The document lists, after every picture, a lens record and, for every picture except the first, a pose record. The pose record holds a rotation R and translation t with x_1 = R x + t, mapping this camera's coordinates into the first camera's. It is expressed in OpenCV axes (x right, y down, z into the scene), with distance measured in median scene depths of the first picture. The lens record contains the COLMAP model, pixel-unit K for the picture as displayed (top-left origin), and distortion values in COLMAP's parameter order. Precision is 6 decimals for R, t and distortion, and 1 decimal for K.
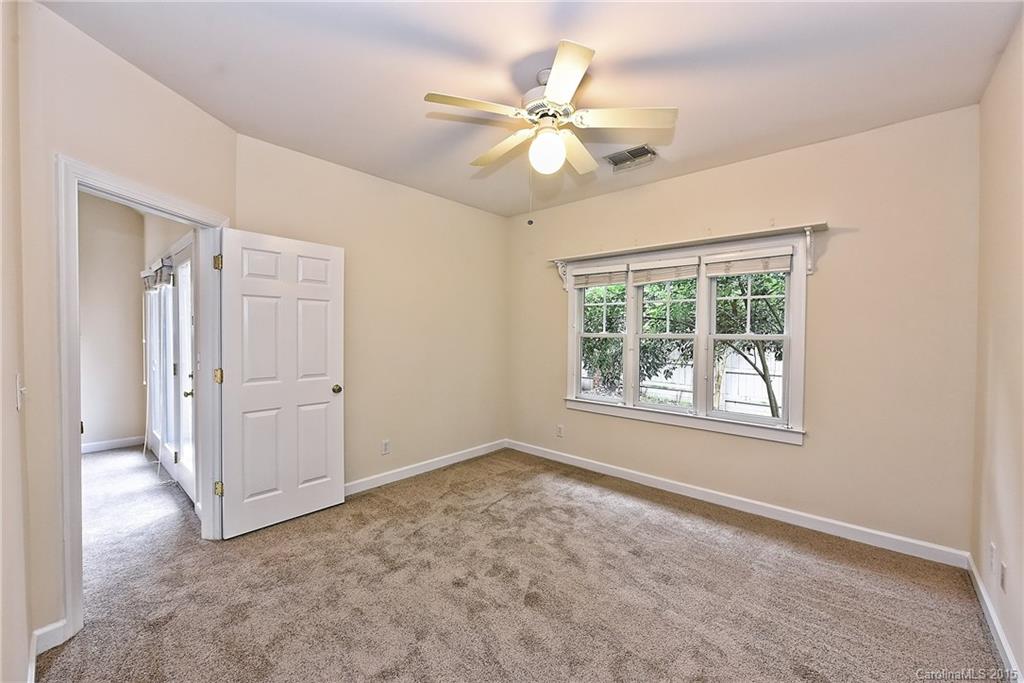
lens RADIAL K [[415.2, 0, 512.0], [0, 415.2, 341.5], [0, 0, 1]] dist [-0.000631, -0.000026]
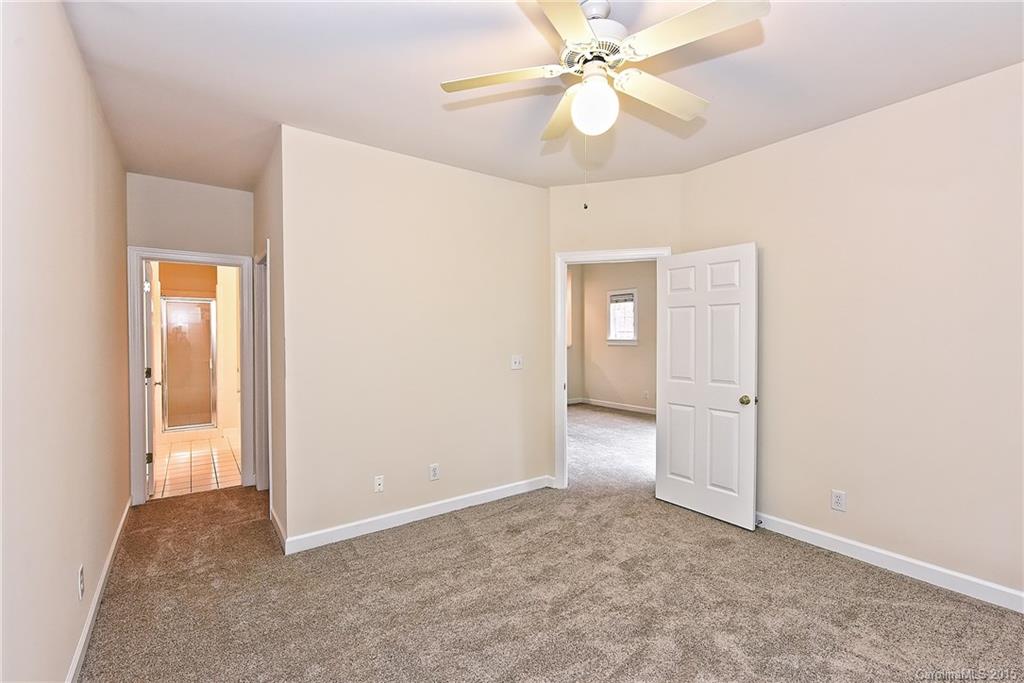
lens RADIAL K [[447.5, 0, 512.0], [0, 447.5, 341.5], [0, 0, 1]] dist [0.001470, 0.000208]
pose [[-0.207750, 0.010803, -0.978122, 0.657713], [-0.021957, 0.999636, 0.015704, -0.019035], [0.977935, 0.024739, -0.207437, 0.721600]]
